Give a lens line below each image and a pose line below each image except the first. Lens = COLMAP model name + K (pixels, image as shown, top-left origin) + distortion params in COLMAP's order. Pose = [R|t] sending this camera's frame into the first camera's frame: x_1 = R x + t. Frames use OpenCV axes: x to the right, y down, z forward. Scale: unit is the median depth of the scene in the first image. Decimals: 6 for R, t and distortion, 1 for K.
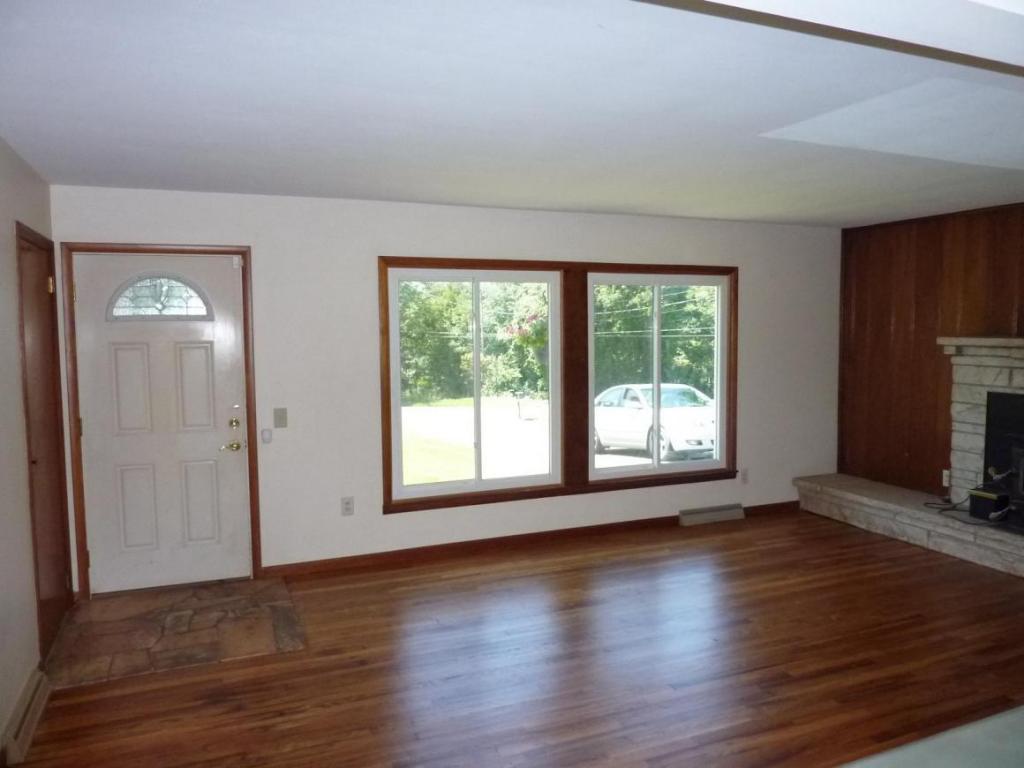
lens RADIAL K [[755.0, 0, 509.2], [0, 755.0, 383.9], [0, 0, 1]] dist [-0.017561, -0.019097]
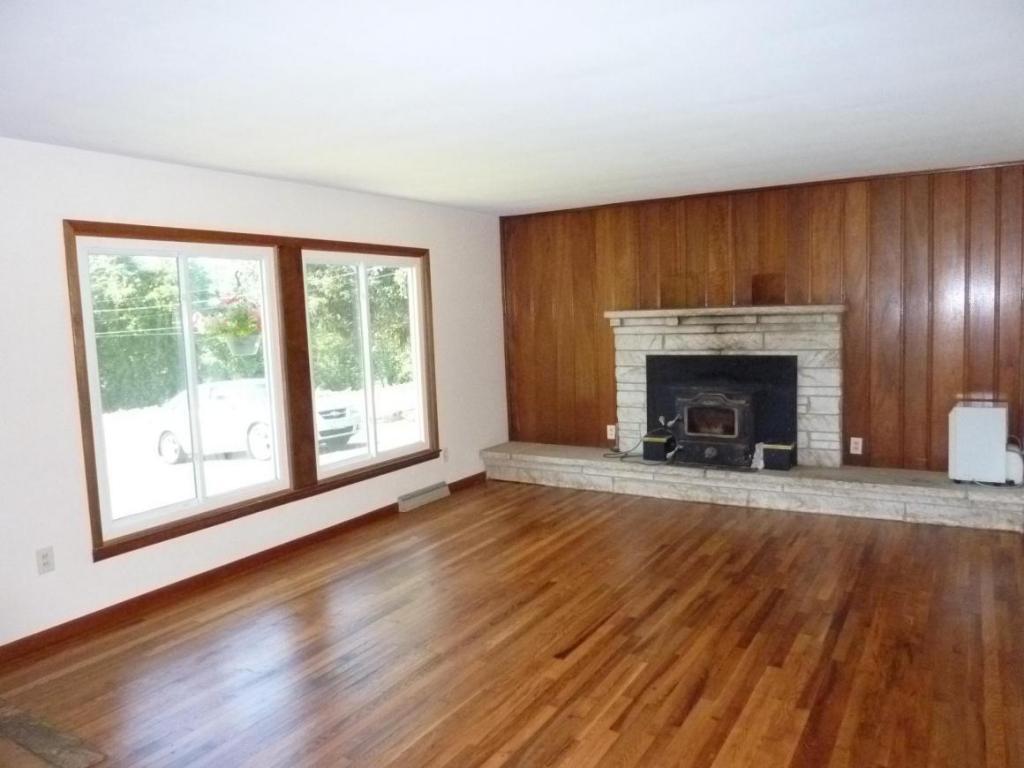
lens RADIAL K [[755.0, 0, 511.9], [0, 755.0, 383.6], [0, 0, 1]] dist [-0.017561, -0.019097]
pose [[0.808250, -0.078318, 0.583608, -0.235144], [0.074517, 0.996751, 0.030561, 0.002588], [-0.584105, 0.018788, 0.811461, 0.131534]]
